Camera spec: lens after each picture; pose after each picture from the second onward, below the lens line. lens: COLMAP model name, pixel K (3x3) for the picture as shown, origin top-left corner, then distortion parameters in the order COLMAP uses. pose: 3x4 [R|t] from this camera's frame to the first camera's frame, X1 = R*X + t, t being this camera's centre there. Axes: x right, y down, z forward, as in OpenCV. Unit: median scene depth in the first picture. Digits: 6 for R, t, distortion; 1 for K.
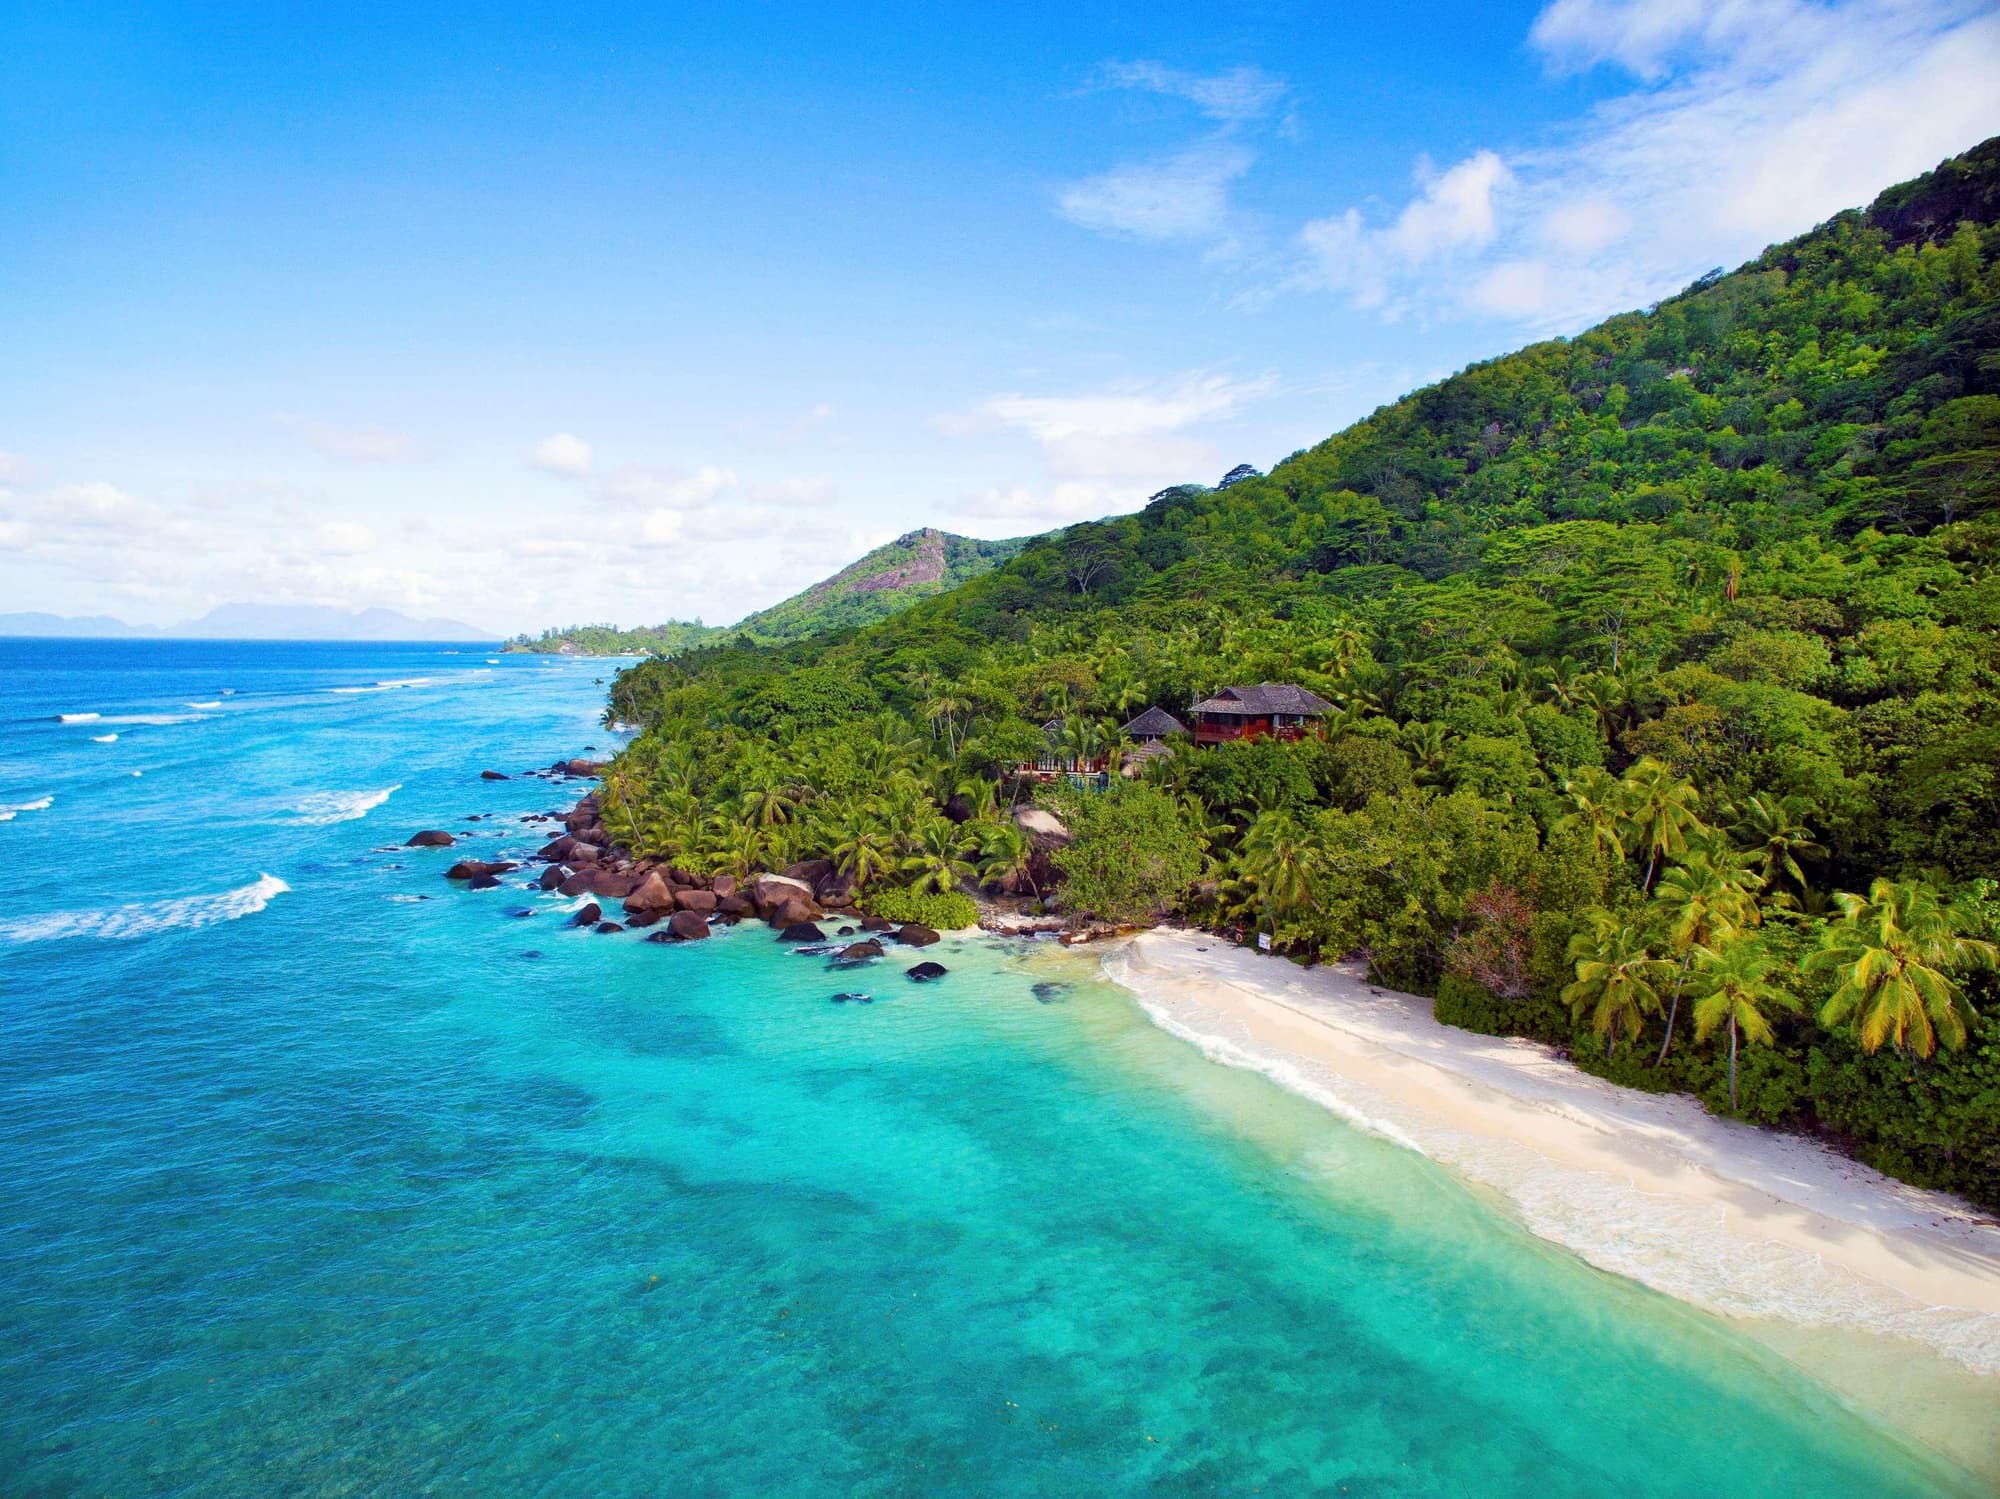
lens RADIAL K [[1165.3, 0, 1000.0], [0, 1165.3, 749.5], [0, 0, 1]] dist [-0.121907, 0.087425]
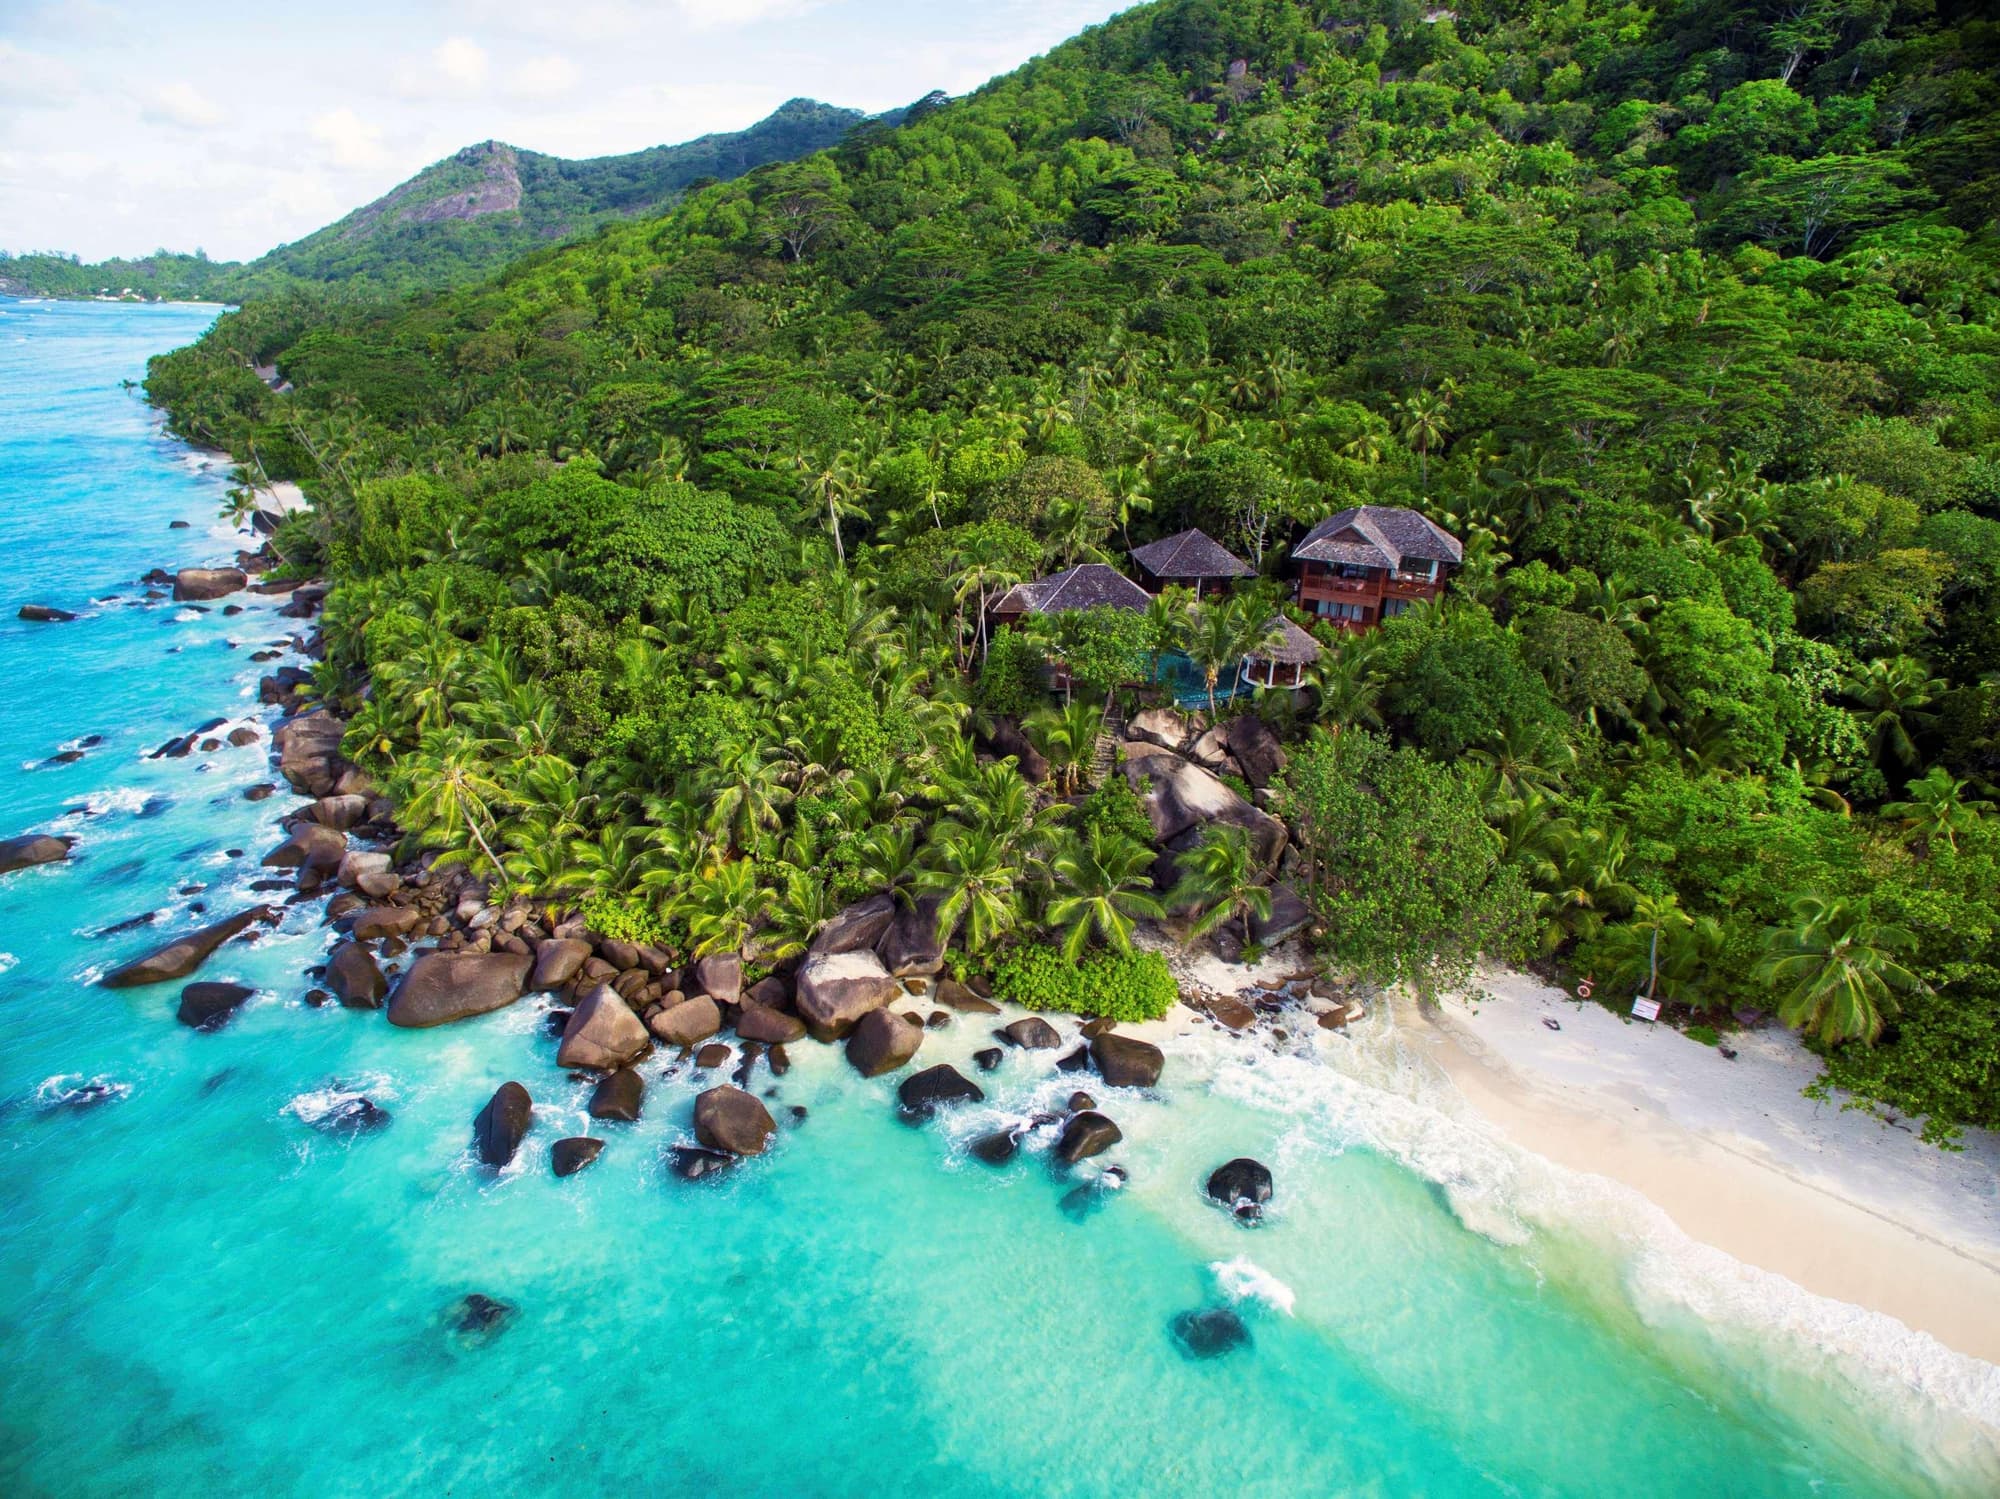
lens RADIAL K [[1165.3, 0, 1000.0], [0, 1165.3, 749.5], [0, 0, 1]] dist [-0.121907, 0.087425]
pose [[0.945142, -0.108444, 0.308133, -0.081573], [0.012093, 0.954256, 0.298746, -0.046811], [-0.326435, -0.278631, 0.903219, 0.142769]]
